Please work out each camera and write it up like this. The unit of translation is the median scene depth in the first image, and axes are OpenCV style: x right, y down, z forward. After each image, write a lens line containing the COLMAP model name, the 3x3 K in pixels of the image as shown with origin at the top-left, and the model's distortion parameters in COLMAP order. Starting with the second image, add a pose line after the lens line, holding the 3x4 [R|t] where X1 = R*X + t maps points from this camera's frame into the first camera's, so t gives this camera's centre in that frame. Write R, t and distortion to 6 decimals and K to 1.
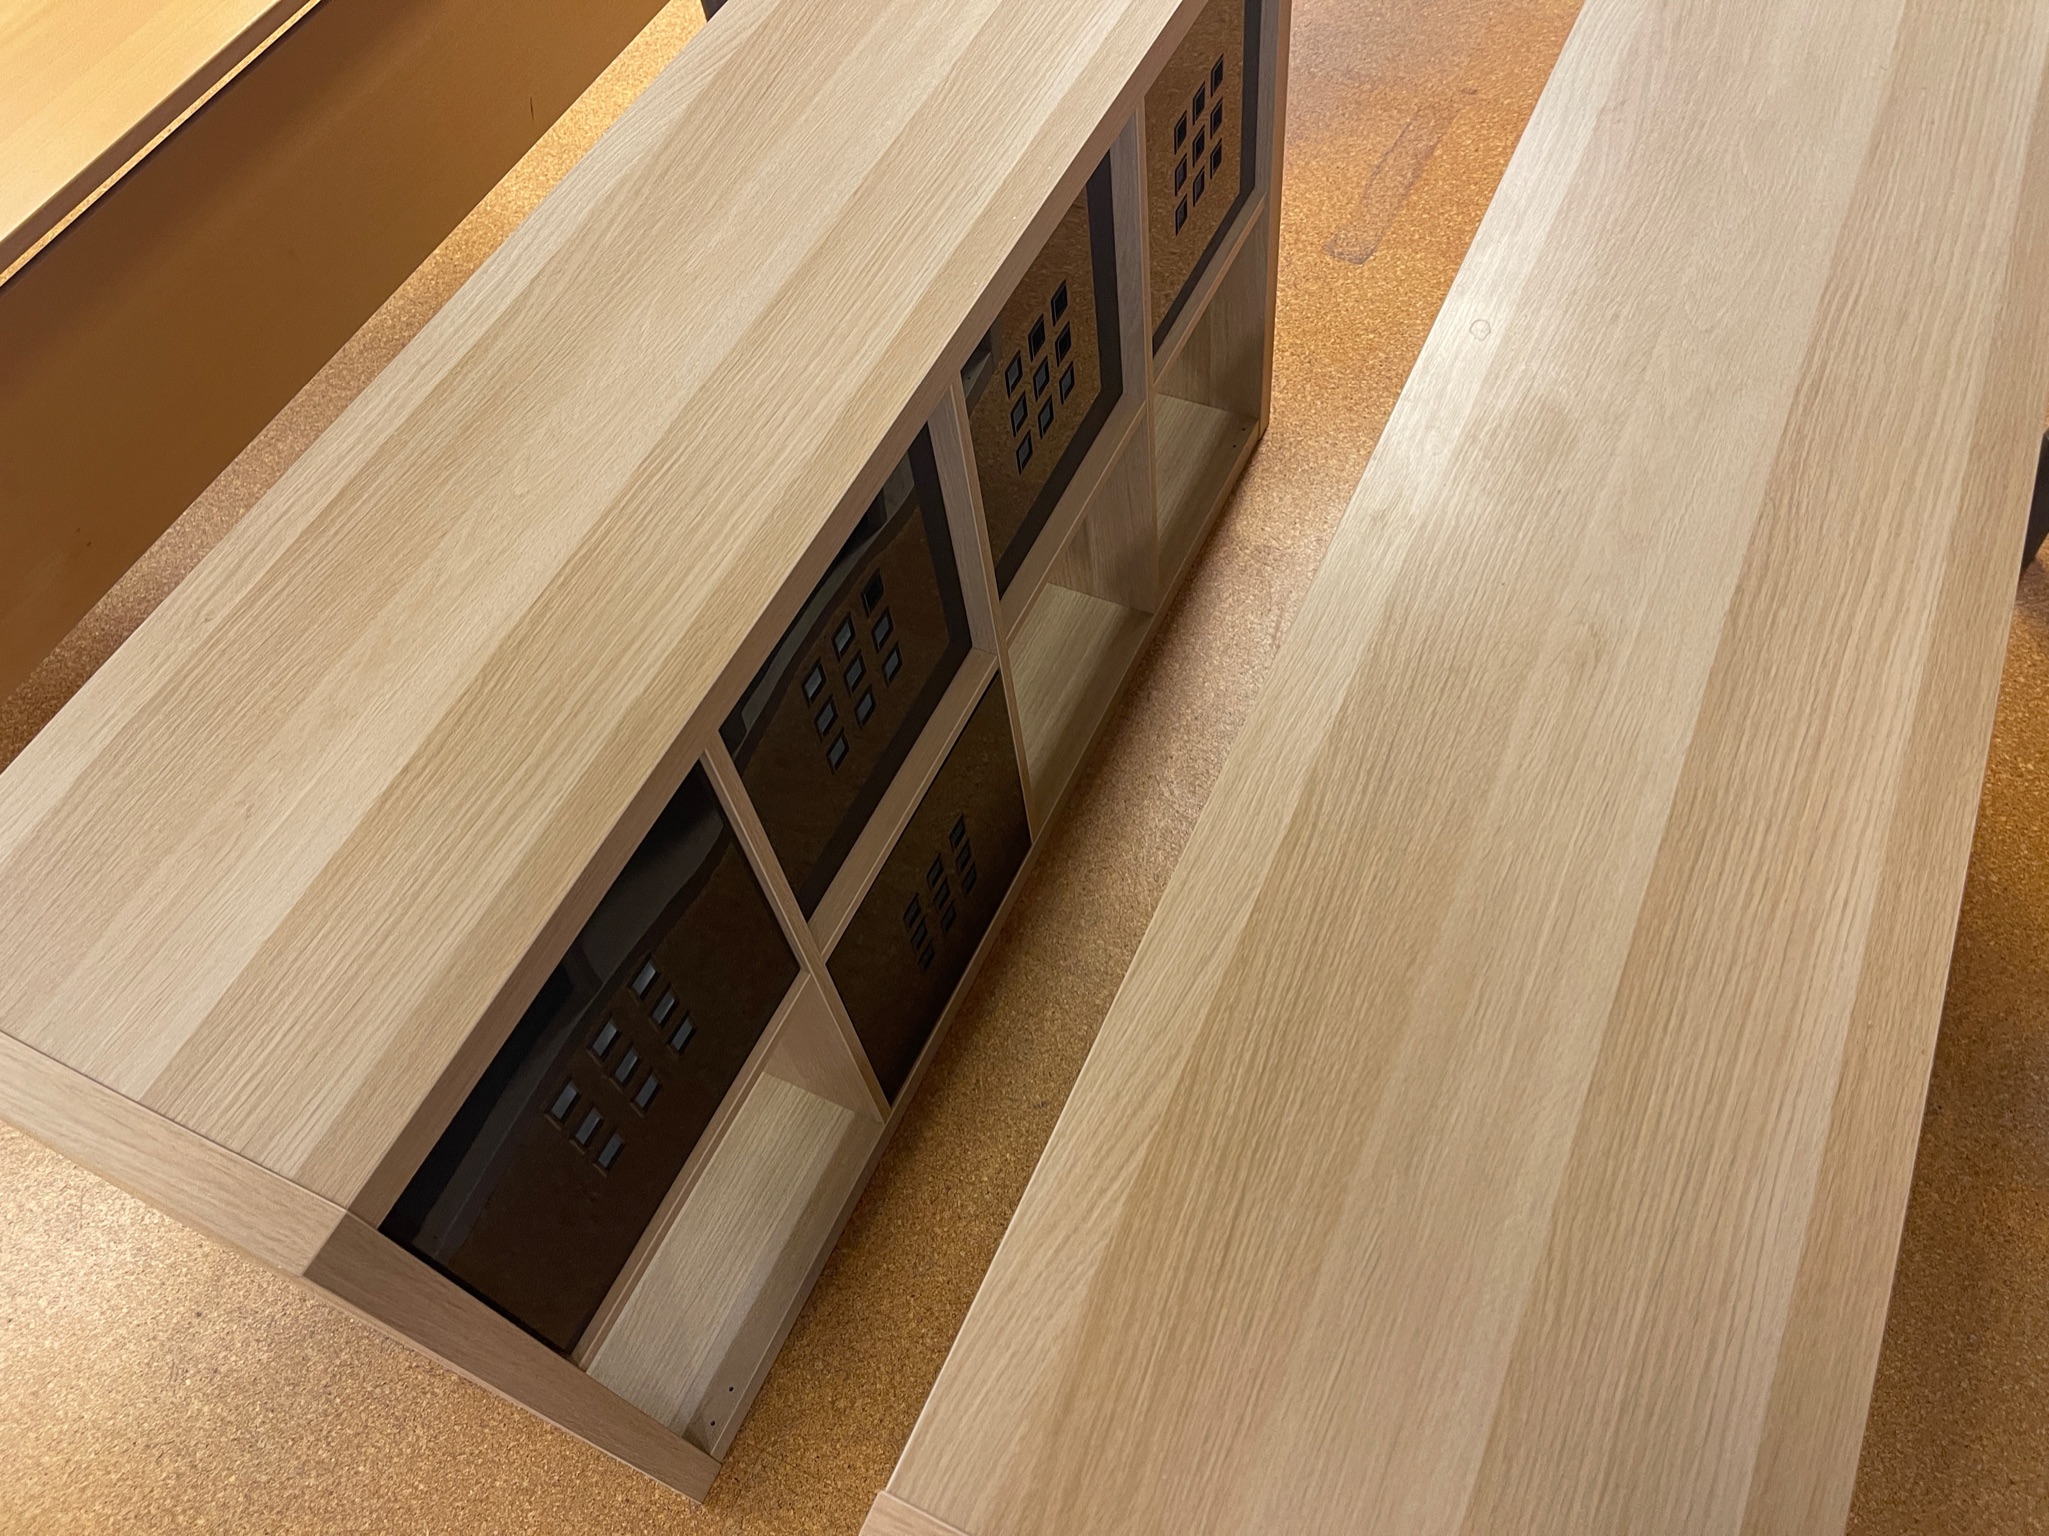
lens RADIAL K [[1540.9, 0, 1024.5], [0, 1540.9, 768.0], [0, 0, 1]] dist [0.023118, 0.005725]
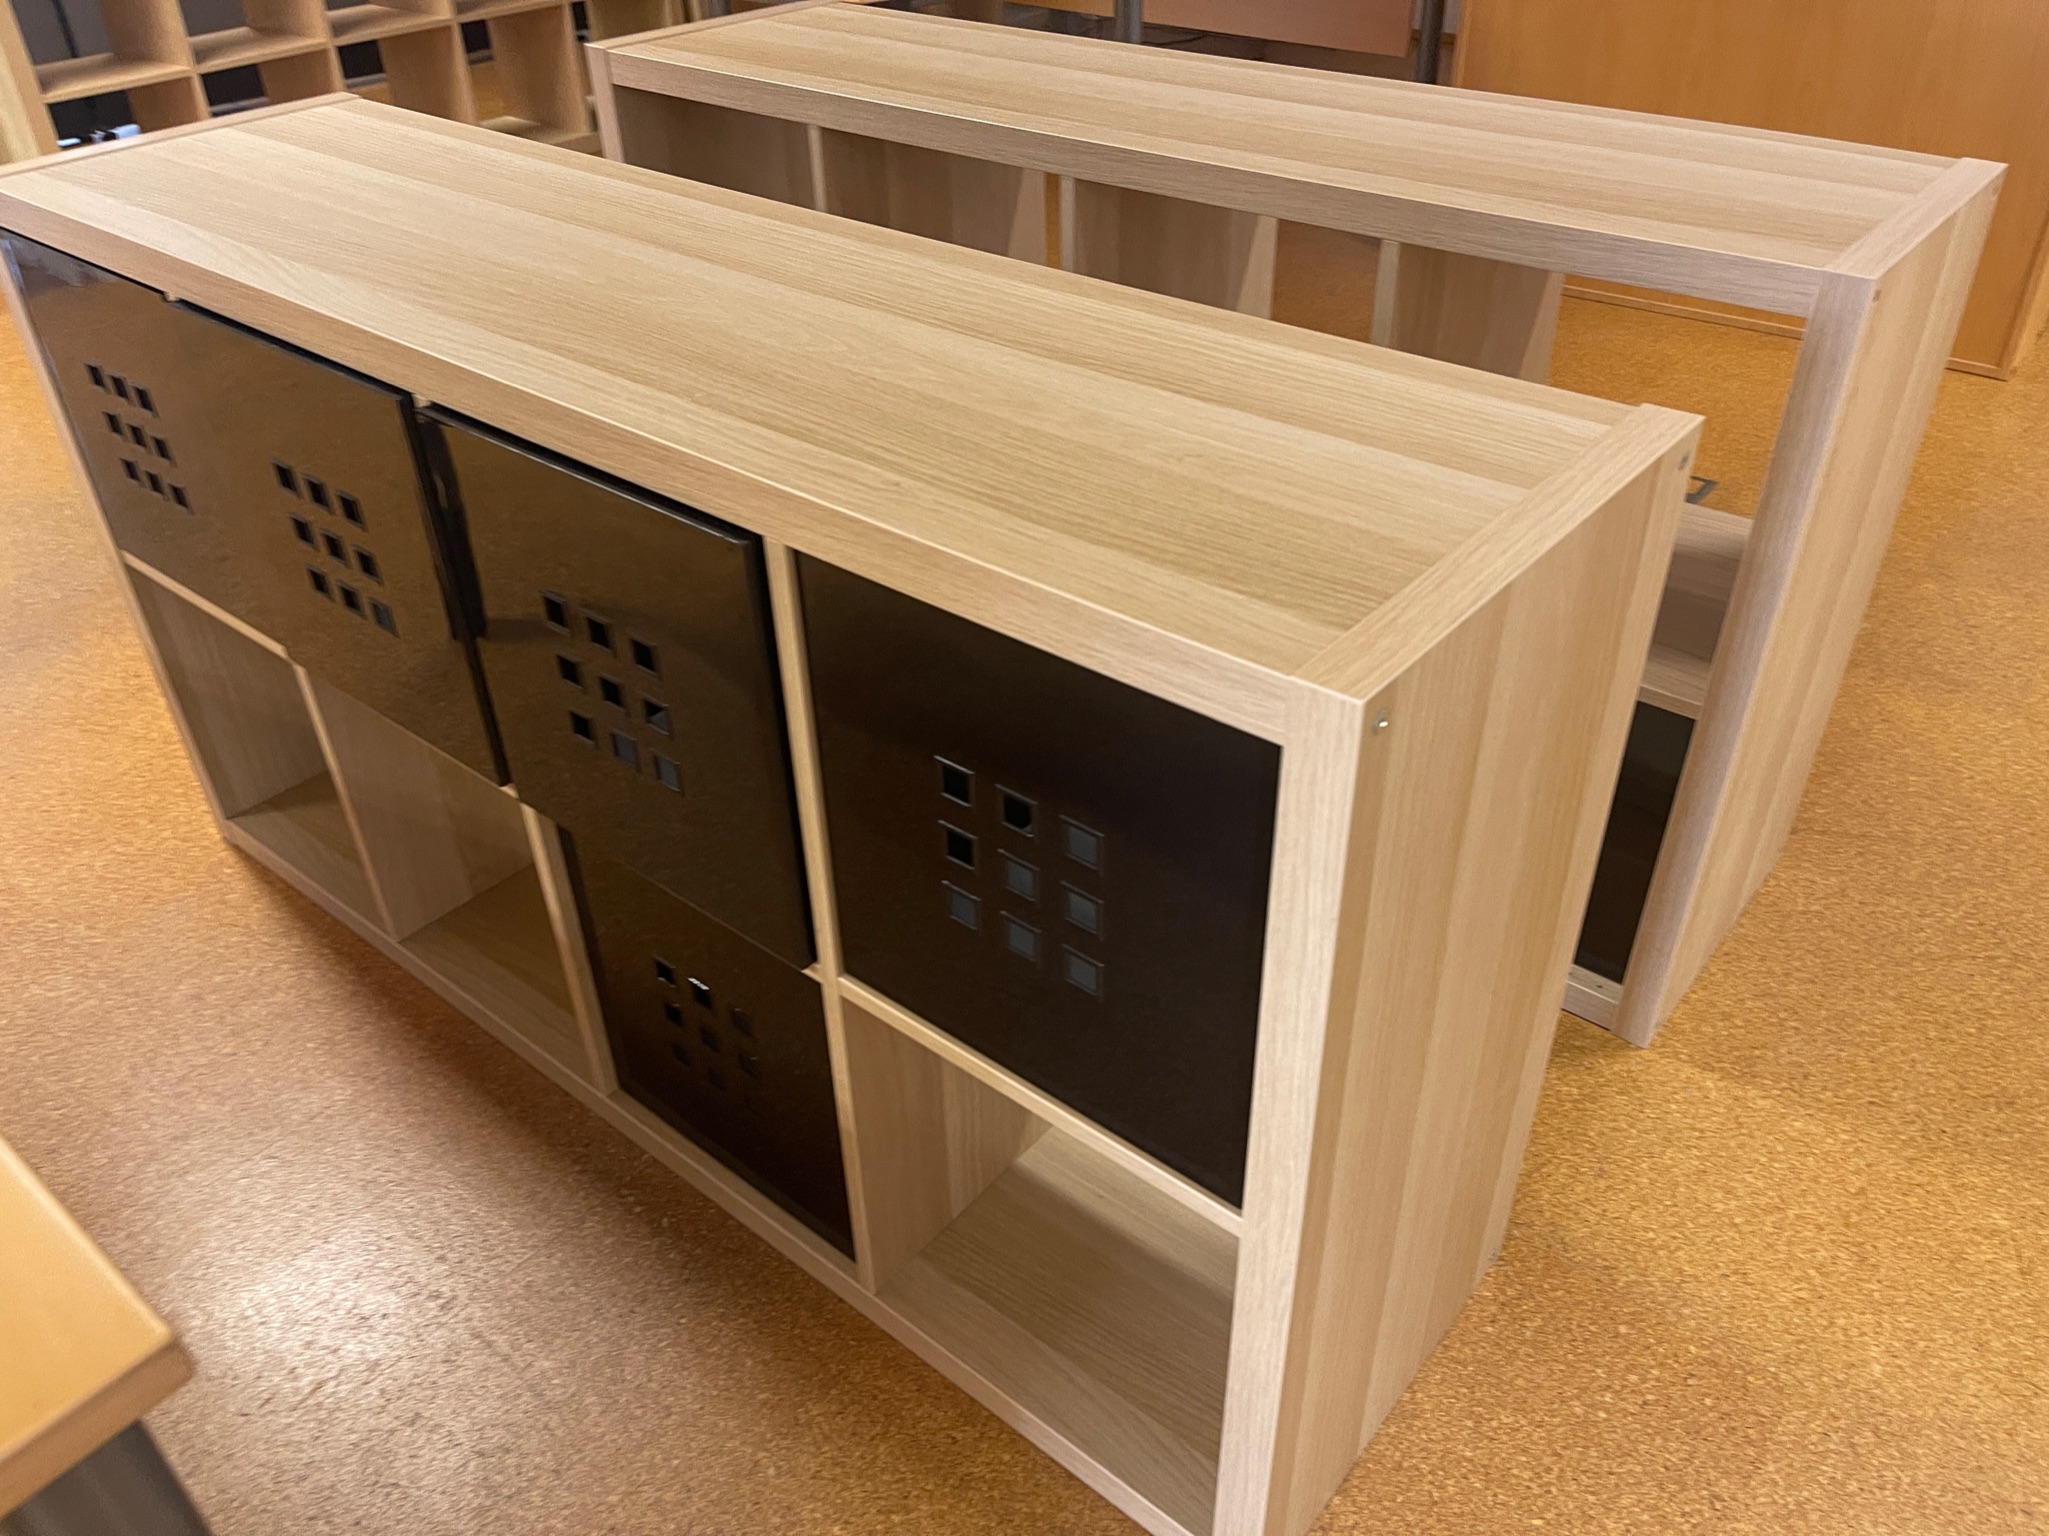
lens RADIAL K [[1540.9, 0, 1024.5], [0, 1540.9, 768.0], [0, 0, 1]] dist [0.023118, 0.005725]
pose [[0.258002, -0.495430, 0.829448, -1.005730], [0.807987, 0.581341, 0.095909, -0.024684], [-0.529708, 0.645439, 0.550289, 0.483272]]
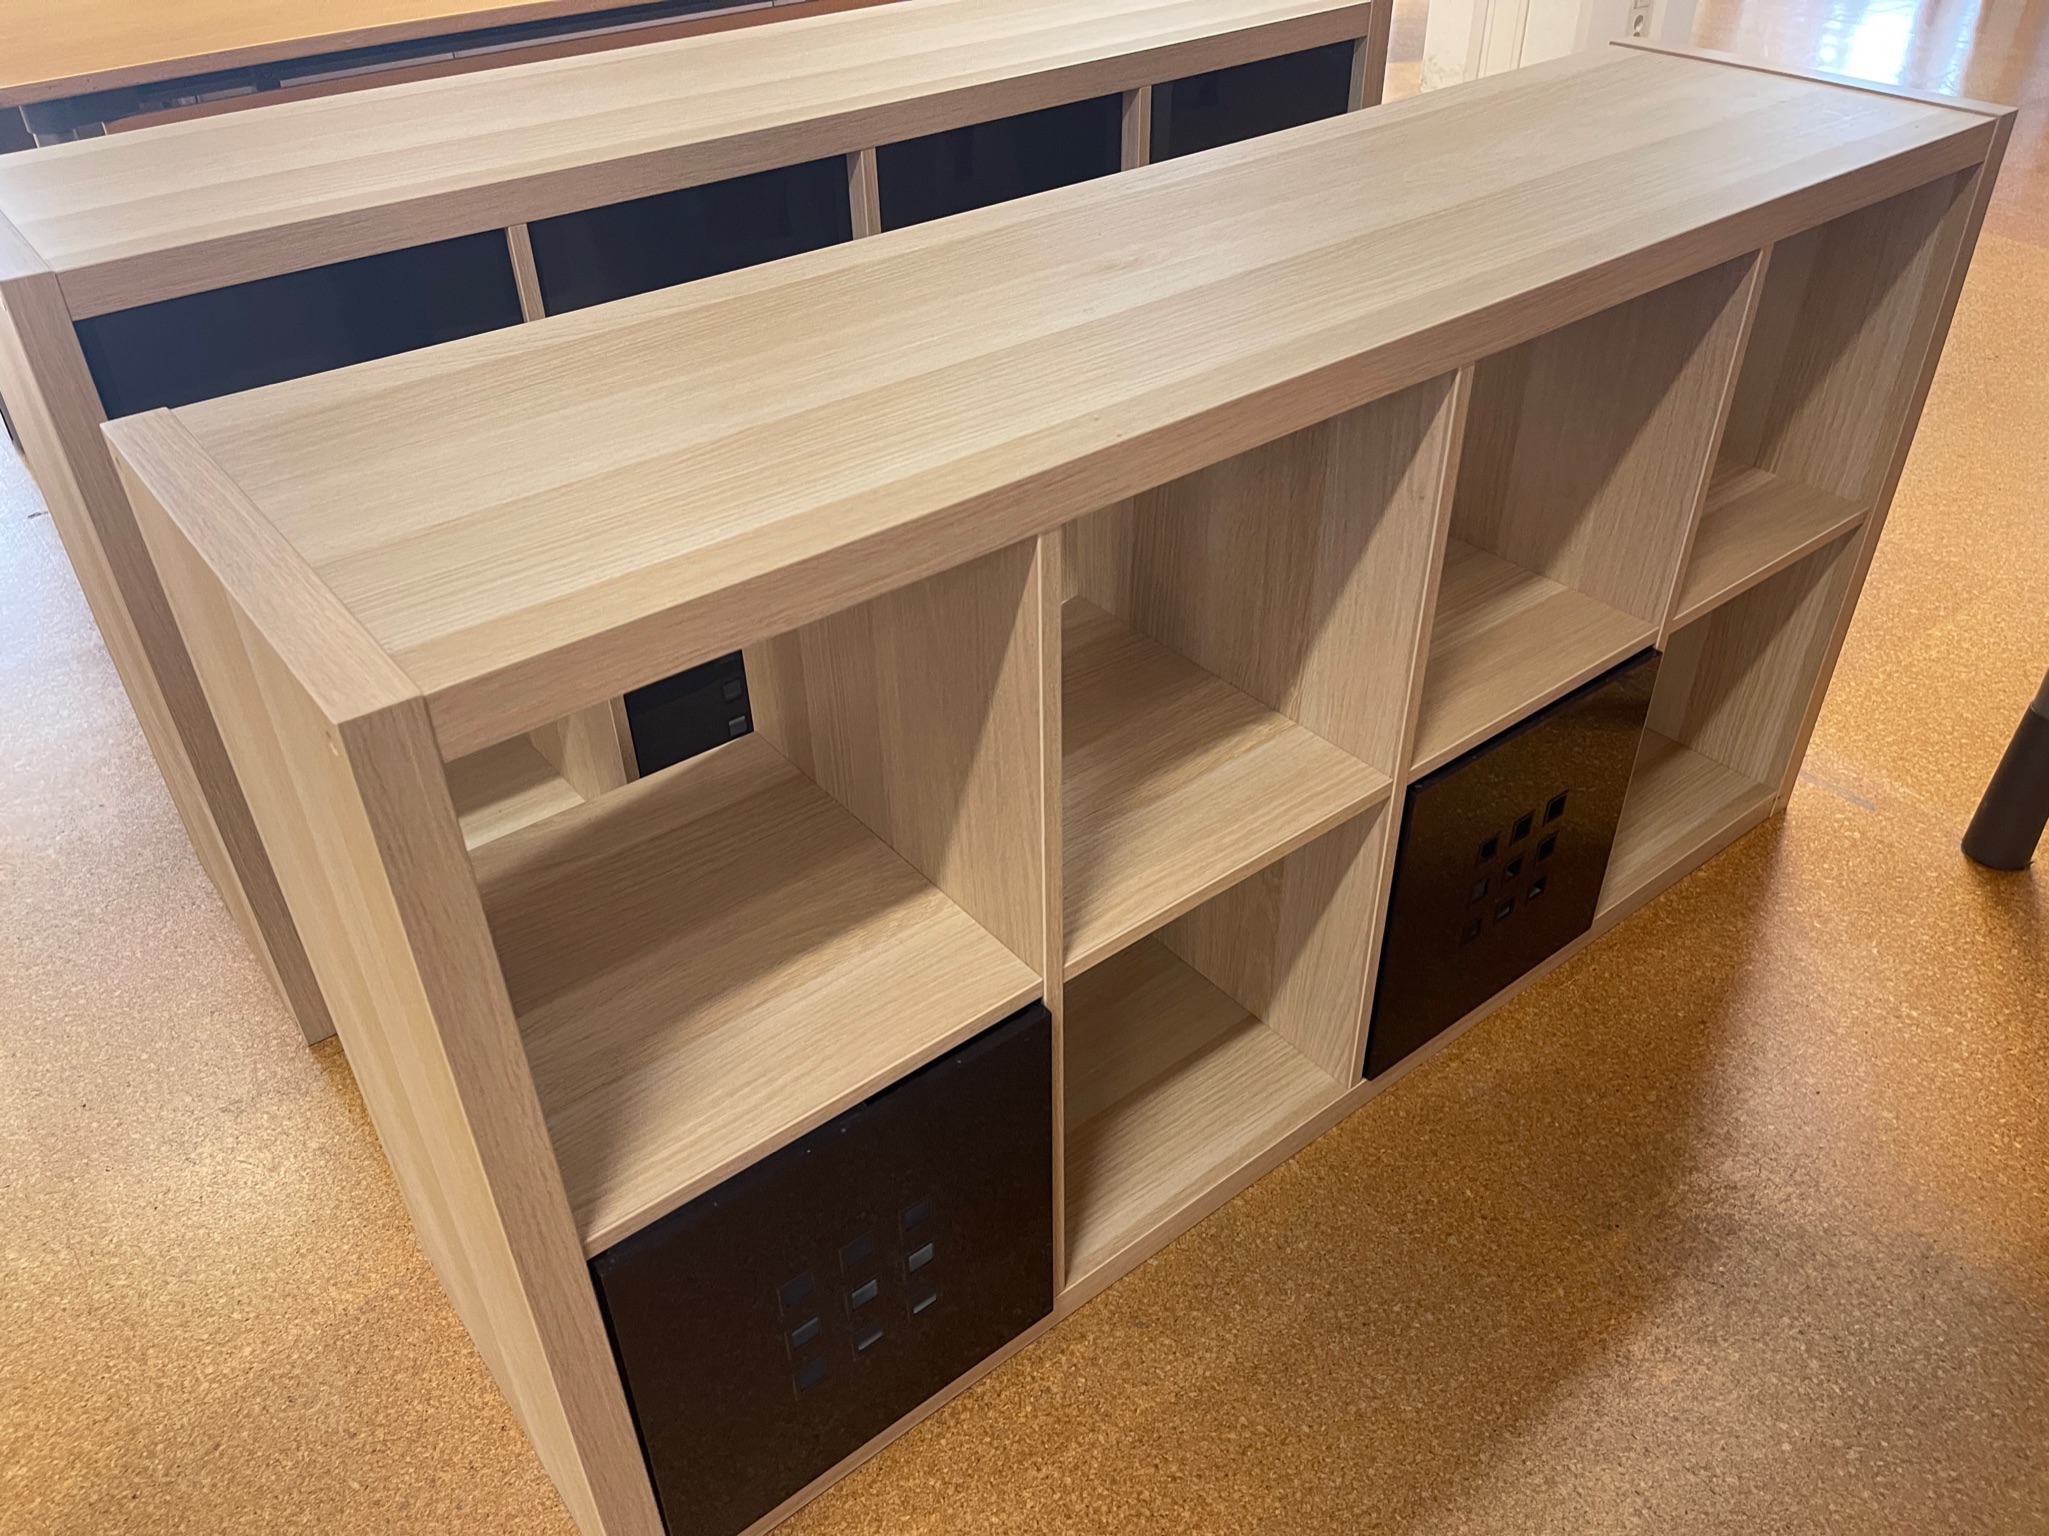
lens RADIAL K [[1560.9, 0, 1003.5], [0, 1560.9, 769.0], [0, 0, 1]] dist [0.016908, -0.008744]
pose [[0.889691, 0.324421, -0.321249, 0.559175], [-0.411240, 0.875072, -0.255206, 0.420472], [0.198321, 0.359165, 0.911959, 0.036710]]
